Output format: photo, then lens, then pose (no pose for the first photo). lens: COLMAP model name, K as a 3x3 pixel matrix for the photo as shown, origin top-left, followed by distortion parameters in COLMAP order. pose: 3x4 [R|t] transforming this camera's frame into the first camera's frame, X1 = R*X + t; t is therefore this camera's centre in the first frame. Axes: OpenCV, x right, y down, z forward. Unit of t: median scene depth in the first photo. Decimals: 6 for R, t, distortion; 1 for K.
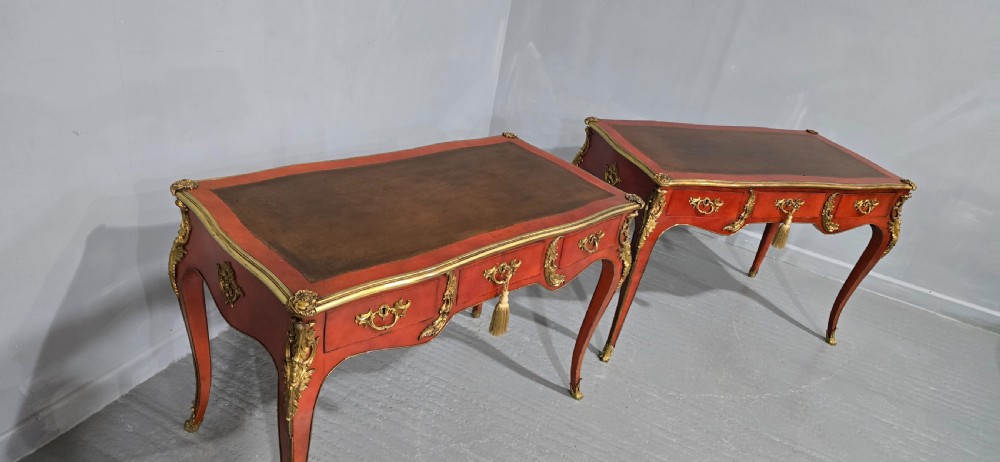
lens RADIAL K [[668.0, 0, 489.6], [0, 668.0, 229.9], [0, 0, 1]] dist [0.076219, -0.081347]
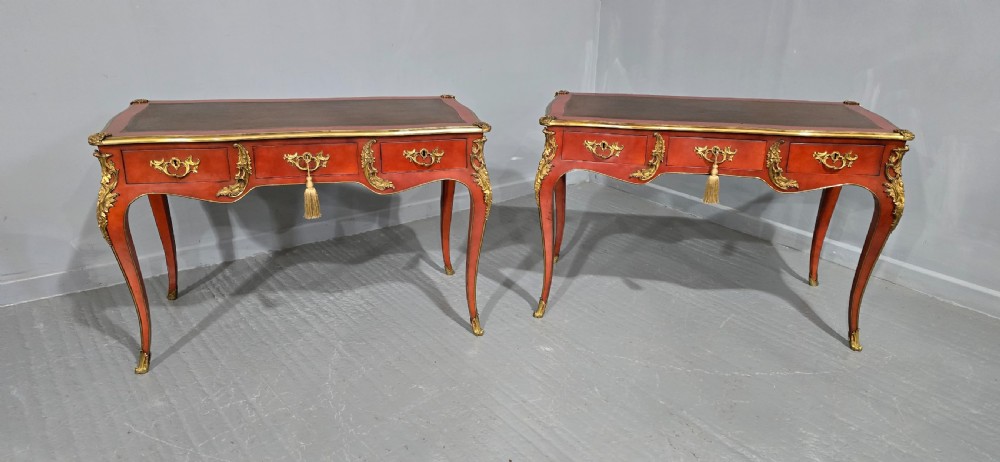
lens RADIAL K [[668.0, 0, 489.6], [0, 668.0, 229.9], [0, 0, 1]] dist [0.076219, -0.081347]
pose [[0.867428, 0.021036, -0.497119, 0.669063], [-0.103185, 0.984991, -0.138368, 0.234752], [0.486747, 0.171320, 0.856579, 0.094958]]
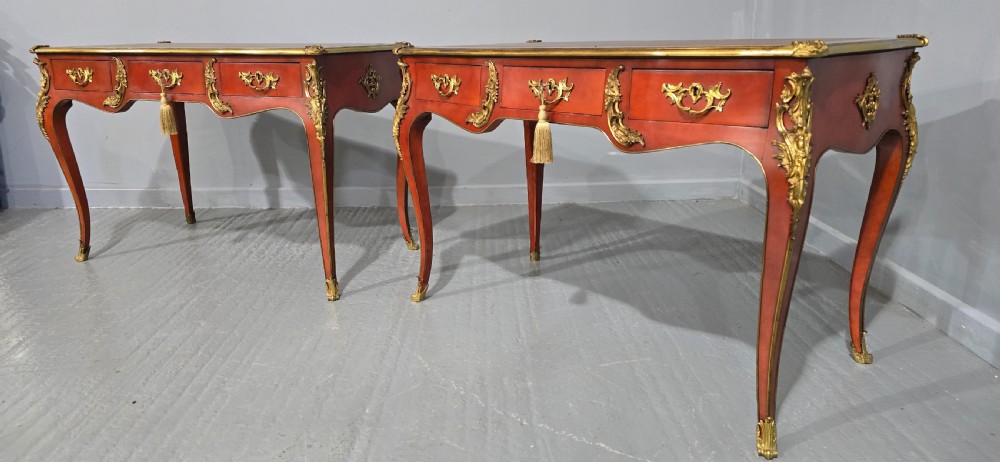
lens RADIAL K [[667.4, 0, 486.3], [0, 667.4, 224.3], [0, 0, 1]] dist [0.070275, -0.068947]
pose [[0.416315, 0.075284, -0.906098, 1.045685], [-0.340473, 0.936965, -0.078585, 0.157130], [0.843066, 0.341218, 0.415705, 0.777932]]
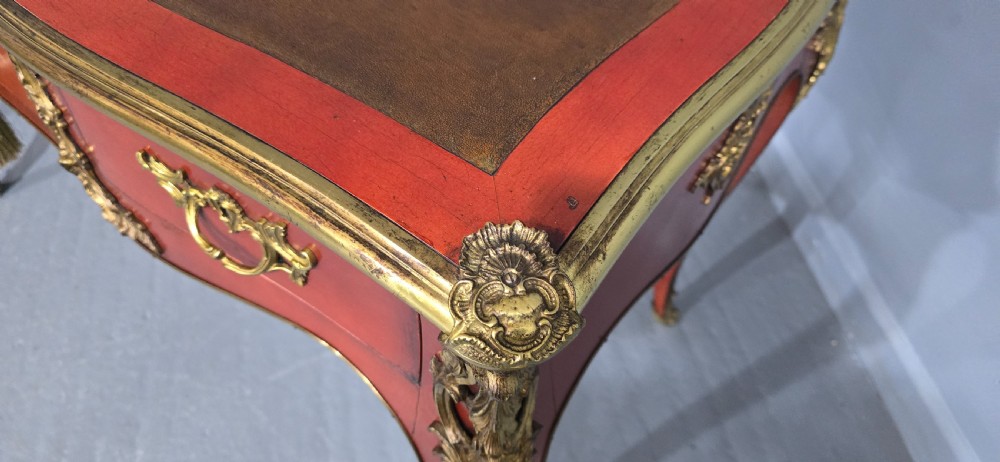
lens RADIAL K [[690.3, 0, 485.7], [0, 690.3, 229.4], [0, 0, 1]] dist [0.071447, -0.168810]
pose [[0.577037, 0.555120, -0.599058, 0.760118], [-0.321838, 0.828697, 0.457910, -0.140125], [0.750632, -0.071432, 0.656848, 1.044016]]
